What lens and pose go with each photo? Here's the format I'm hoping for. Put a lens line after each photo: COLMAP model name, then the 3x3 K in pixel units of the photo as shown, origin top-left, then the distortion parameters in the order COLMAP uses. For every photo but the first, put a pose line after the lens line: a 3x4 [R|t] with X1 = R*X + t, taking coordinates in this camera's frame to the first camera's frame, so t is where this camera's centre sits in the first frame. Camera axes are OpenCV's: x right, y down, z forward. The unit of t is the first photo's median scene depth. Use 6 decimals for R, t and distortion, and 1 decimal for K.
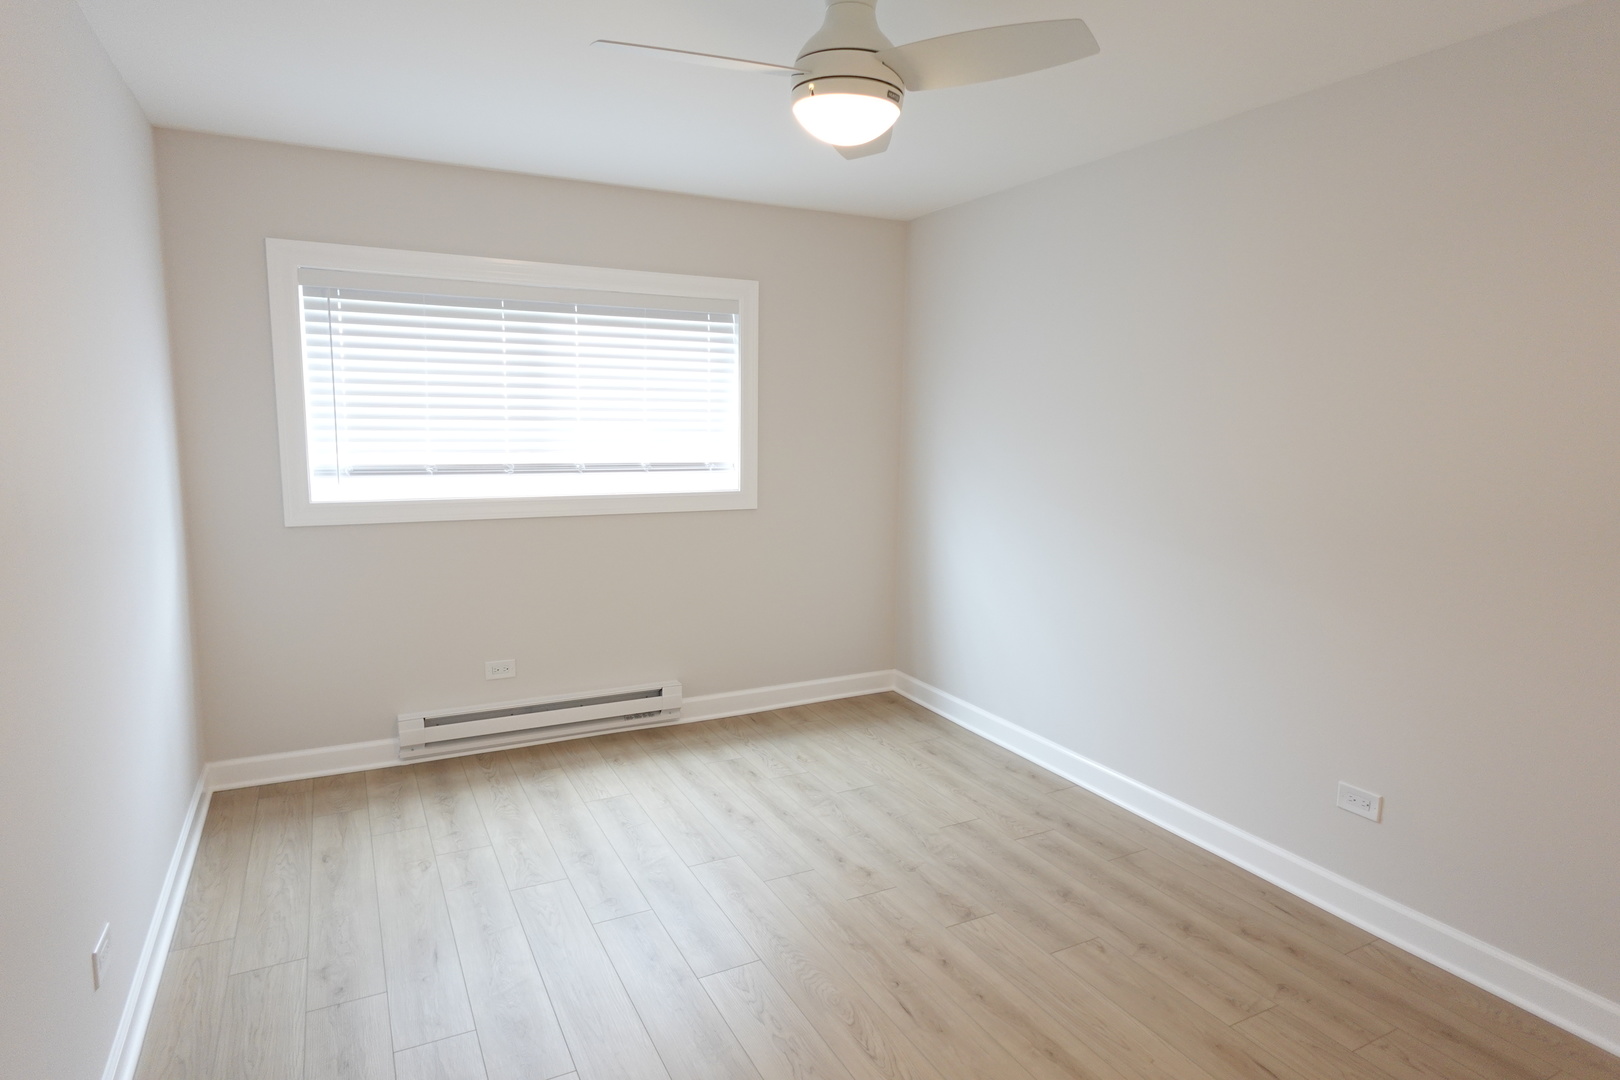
lens RADIAL K [[915.6, 0, 796.3], [0, 915.6, 538.2], [0, 0, 1]] dist [-0.007103, 0.002656]
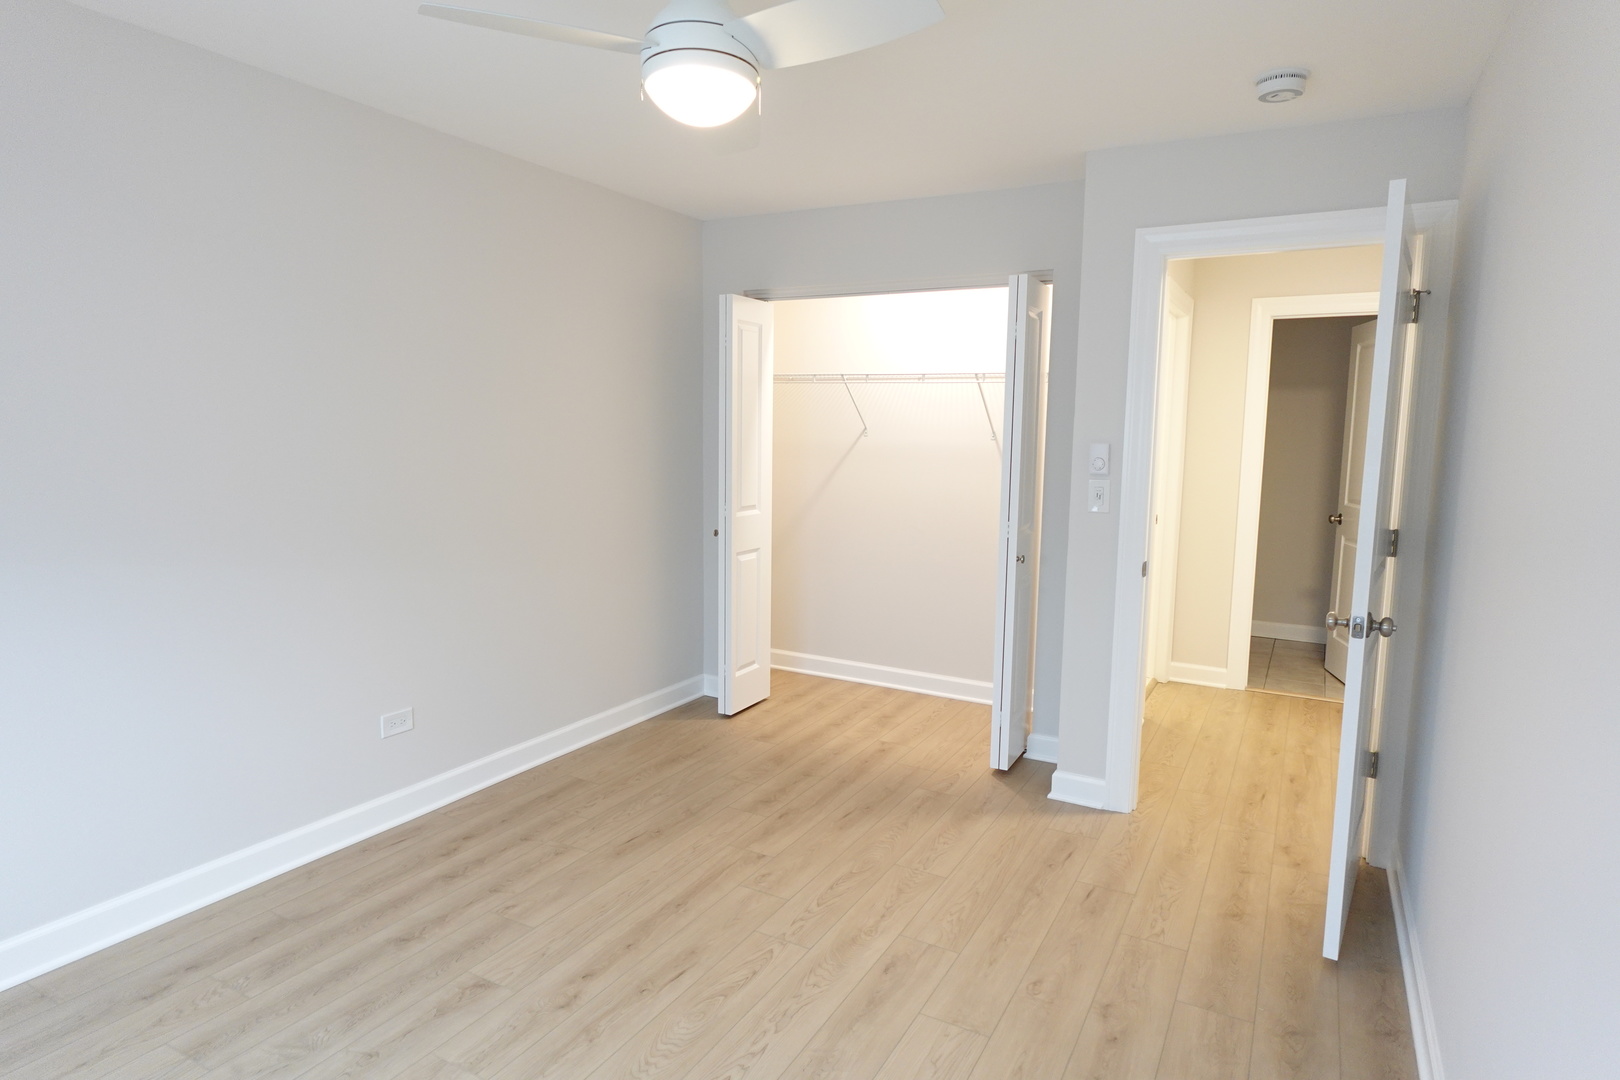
lens RADIAL K [[915.6, 0, 823.8], [0, 915.6, 540.3], [0, 0, 1]] dist [-0.007103, 0.002656]
pose [[-0.563041, -0.126038, 0.816761, -0.567652], [0.091682, 0.972676, 0.213299, -0.130755], [-0.821328, 0.194978, -0.536101, 0.985918]]
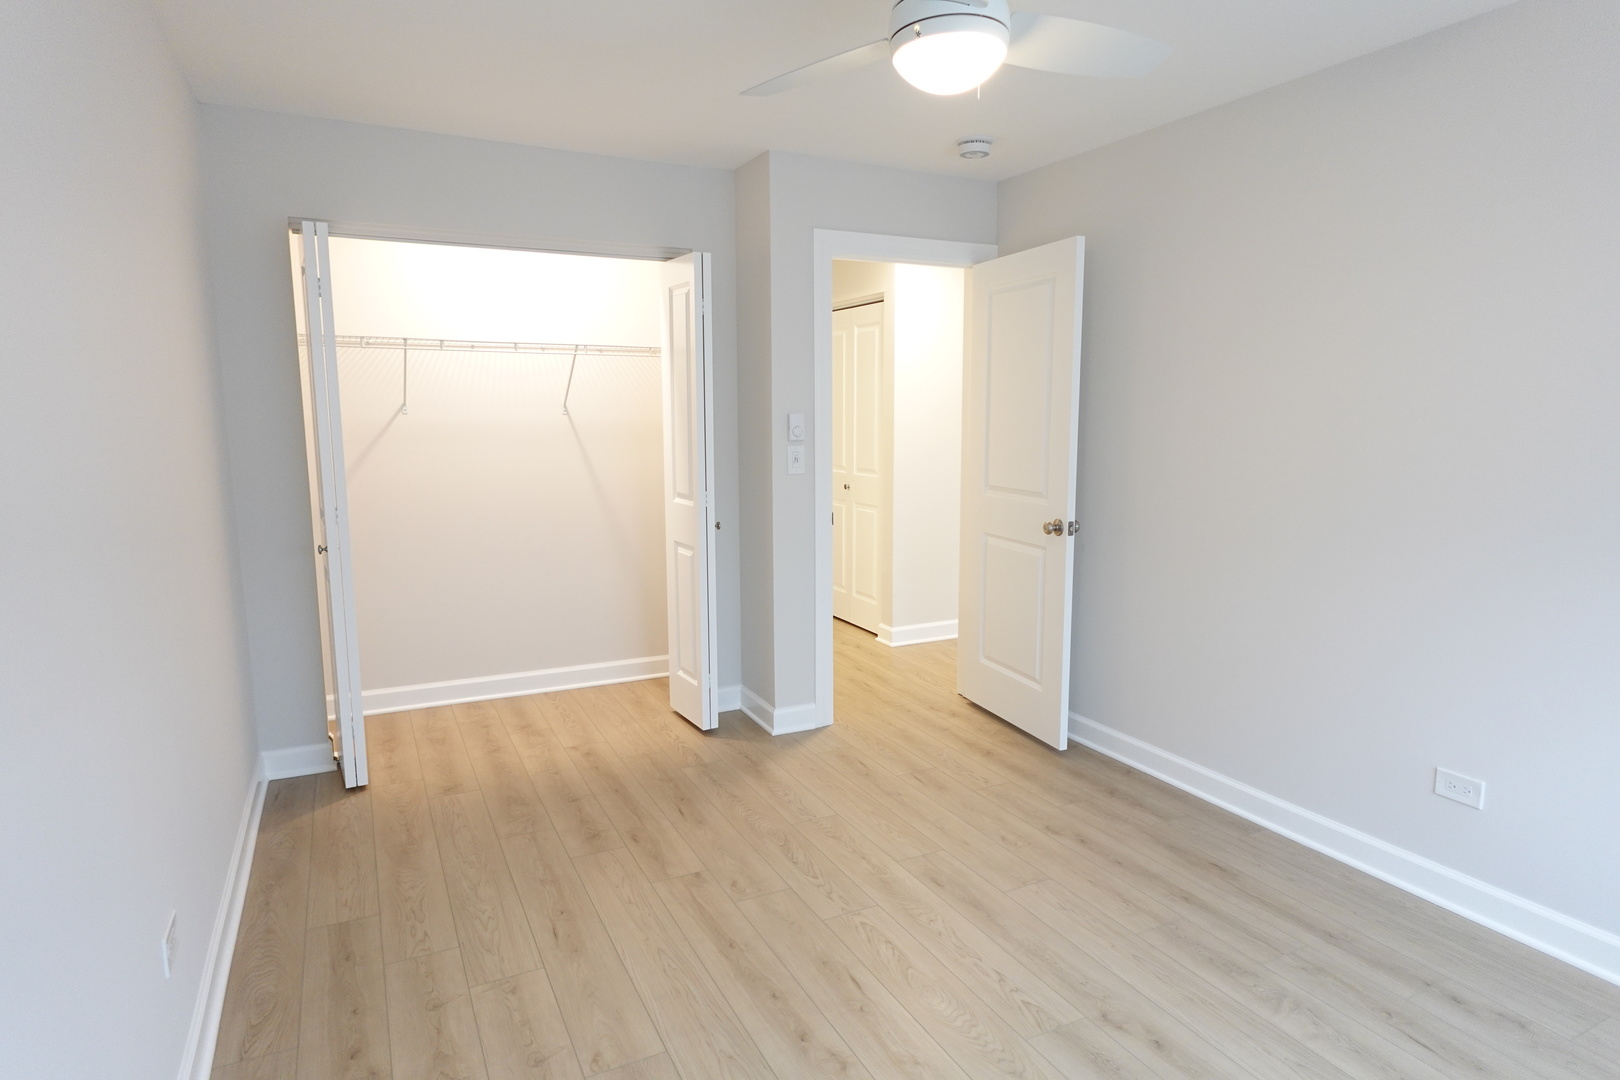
lens RADIAL K [[915.6, 0, 804.4], [0, 915.6, 537.9], [0, 0, 1]] dist [-0.007103, 0.002656]
pose [[-0.999861, -0.016590, 0.001840, 0.134441], [-0.015416, 0.960083, 0.279289, -0.165818], [-0.006400, 0.279222, -0.960205, 1.350692]]
